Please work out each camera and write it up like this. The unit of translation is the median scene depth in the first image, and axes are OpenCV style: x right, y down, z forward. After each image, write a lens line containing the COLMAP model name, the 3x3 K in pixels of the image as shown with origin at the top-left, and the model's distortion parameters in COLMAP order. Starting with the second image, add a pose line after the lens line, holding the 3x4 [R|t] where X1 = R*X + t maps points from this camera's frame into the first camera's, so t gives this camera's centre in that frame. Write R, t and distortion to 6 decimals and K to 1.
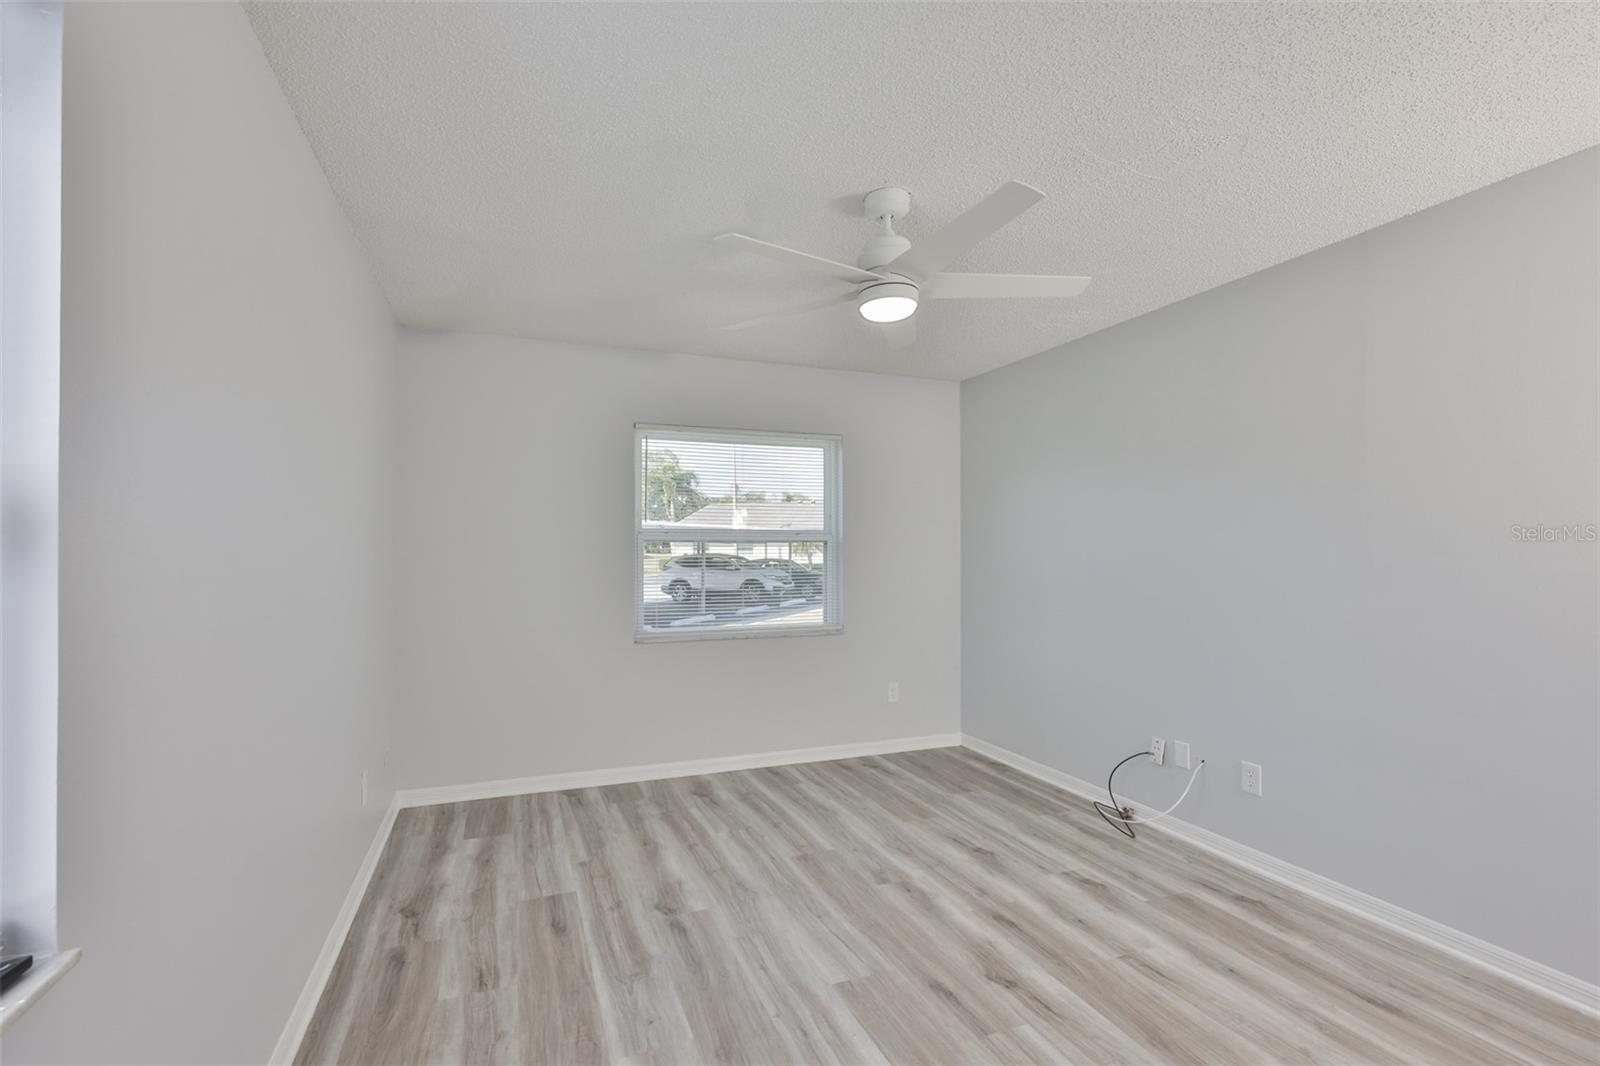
lens RADIAL K [[702.1, 0, 777.9], [0, 702.1, 556.7], [0, 0, 1]] dist [-0.001152, -0.000142]
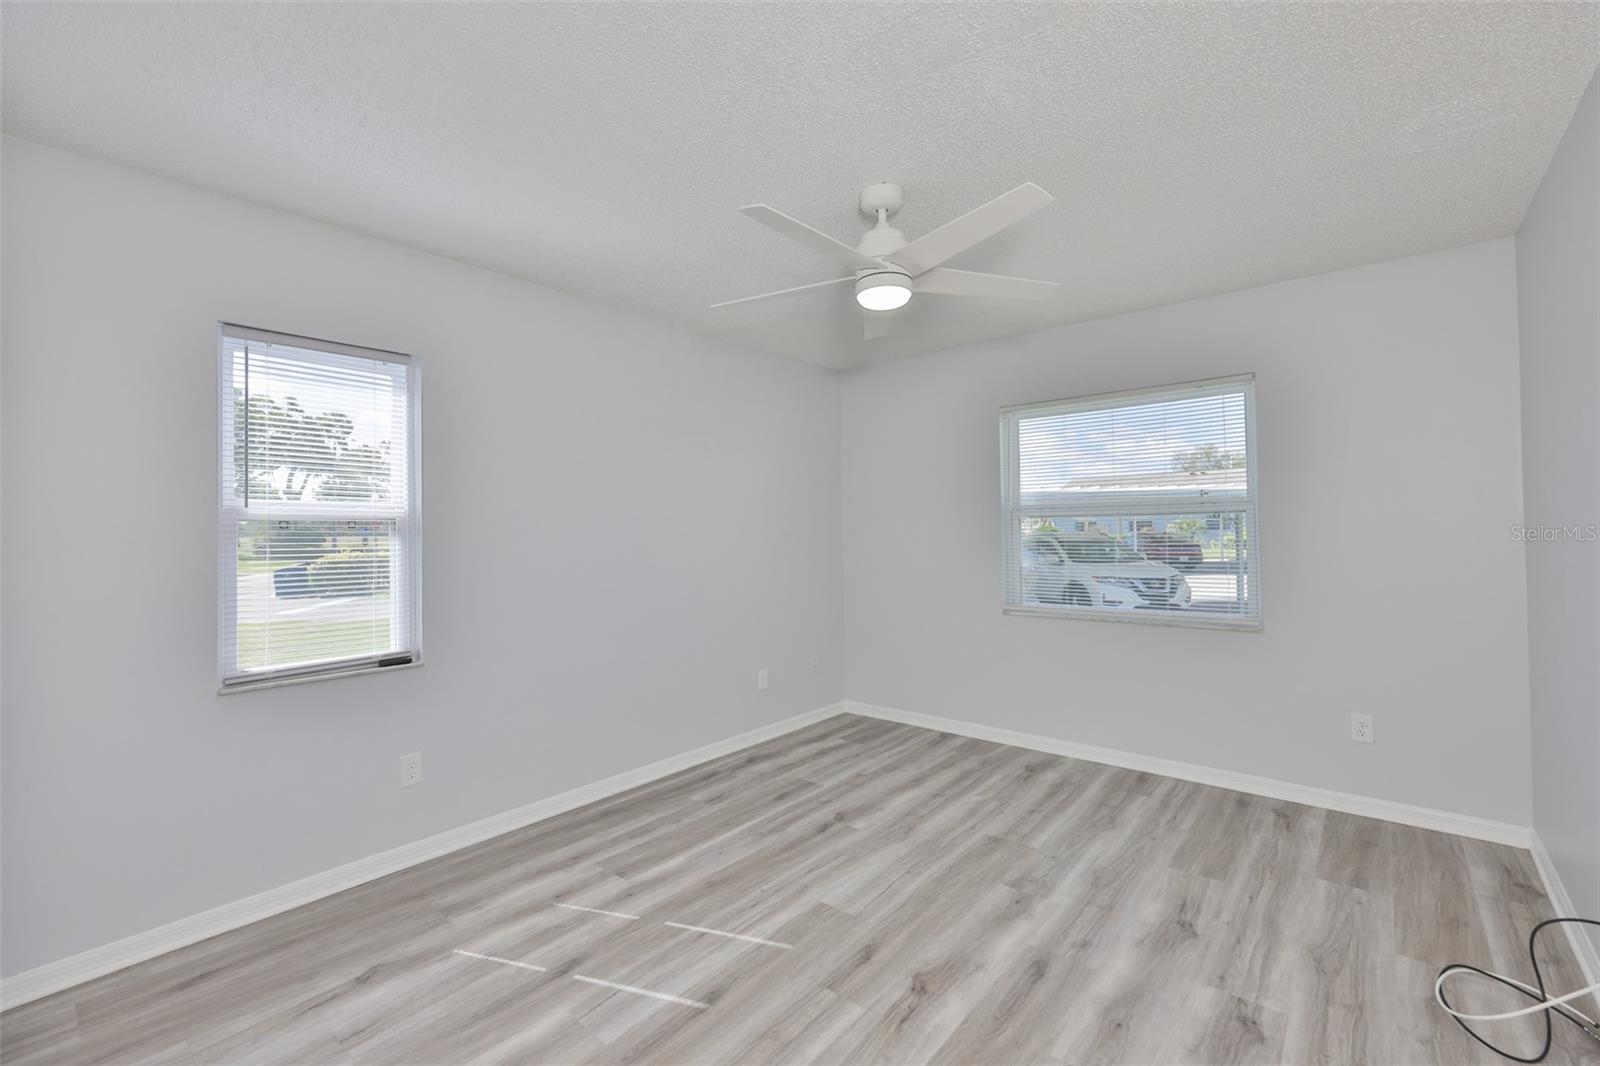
lens RADIAL K [[694.6, 0, 801.4], [0, 694.6, 527.6], [0, 0, 1]] dist [-0.001994, -0.000010]
pose [[0.476746, -0.013024, -0.878944, 0.807365], [0.008581, 0.999912, -0.010162, 0.001062], [0.878999, -0.002697, 0.476816, 0.317248]]
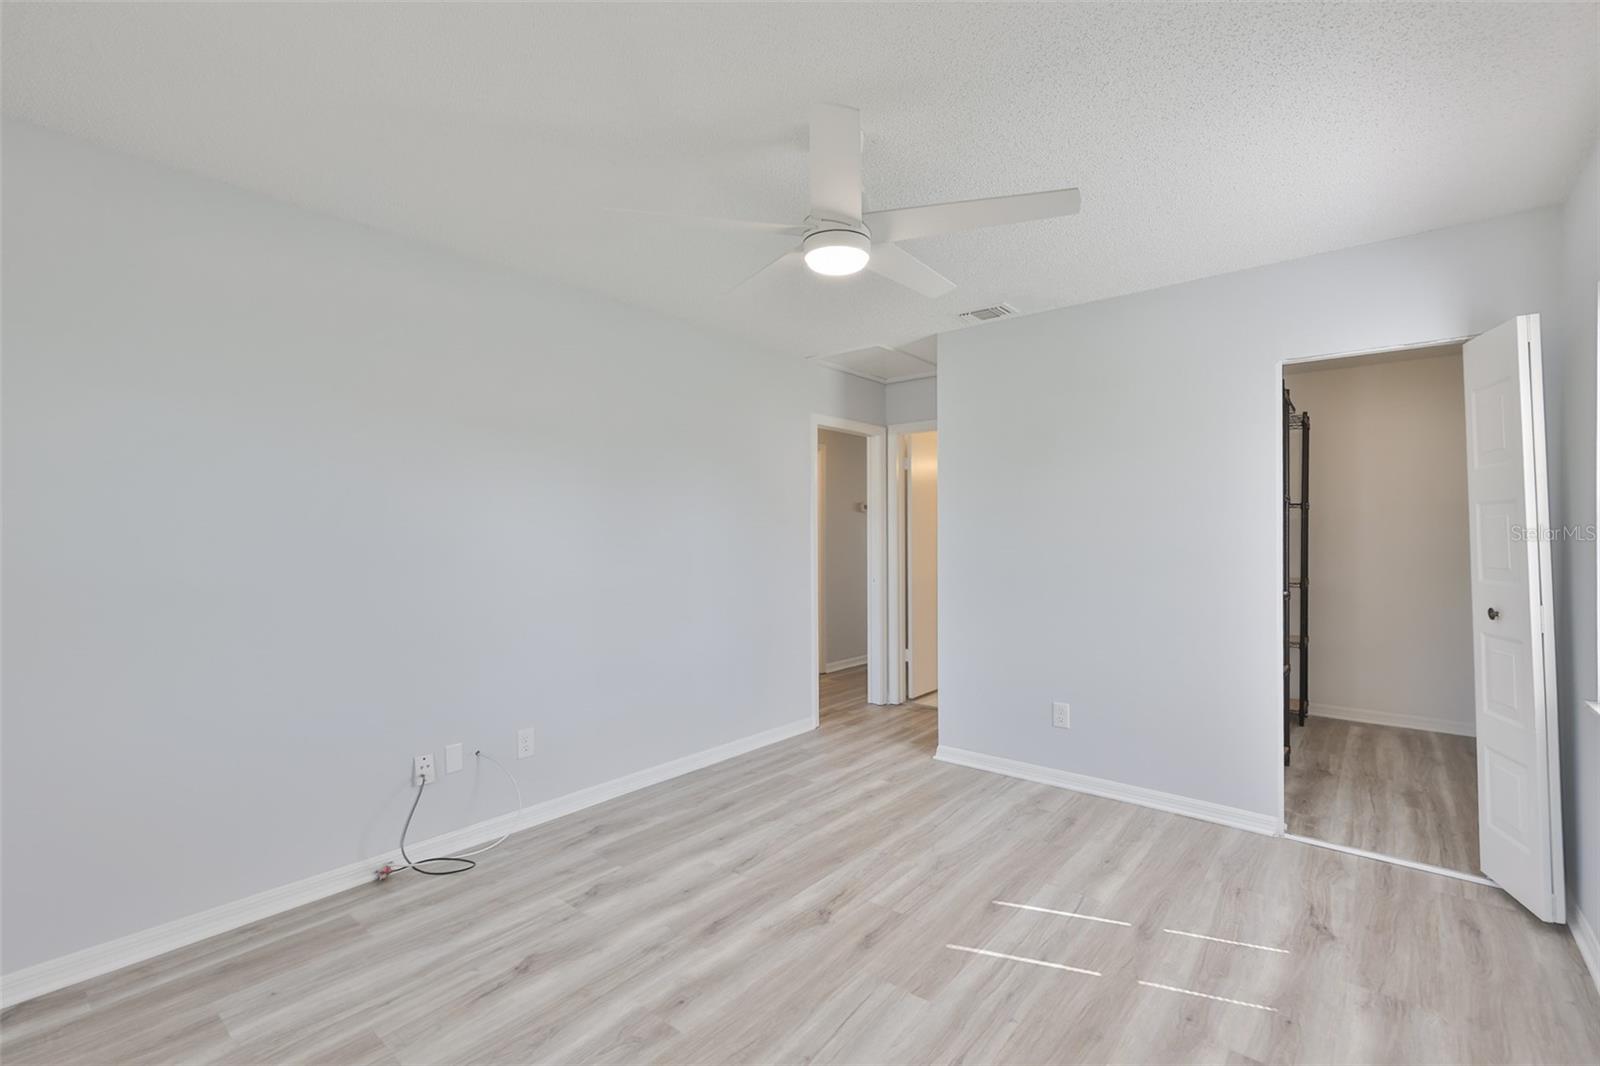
lens RADIAL K [[694.6, 0, 801.4], [0, 694.6, 527.6], [0, 0, 1]] dist [-0.001994, -0.000010]
pose [[-0.486207, 0.006952, 0.873816, -0.476570], [0.007875, 0.999963, -0.003575, -0.006615], [-0.873808, 0.005143, -0.486244, 1.181554]]
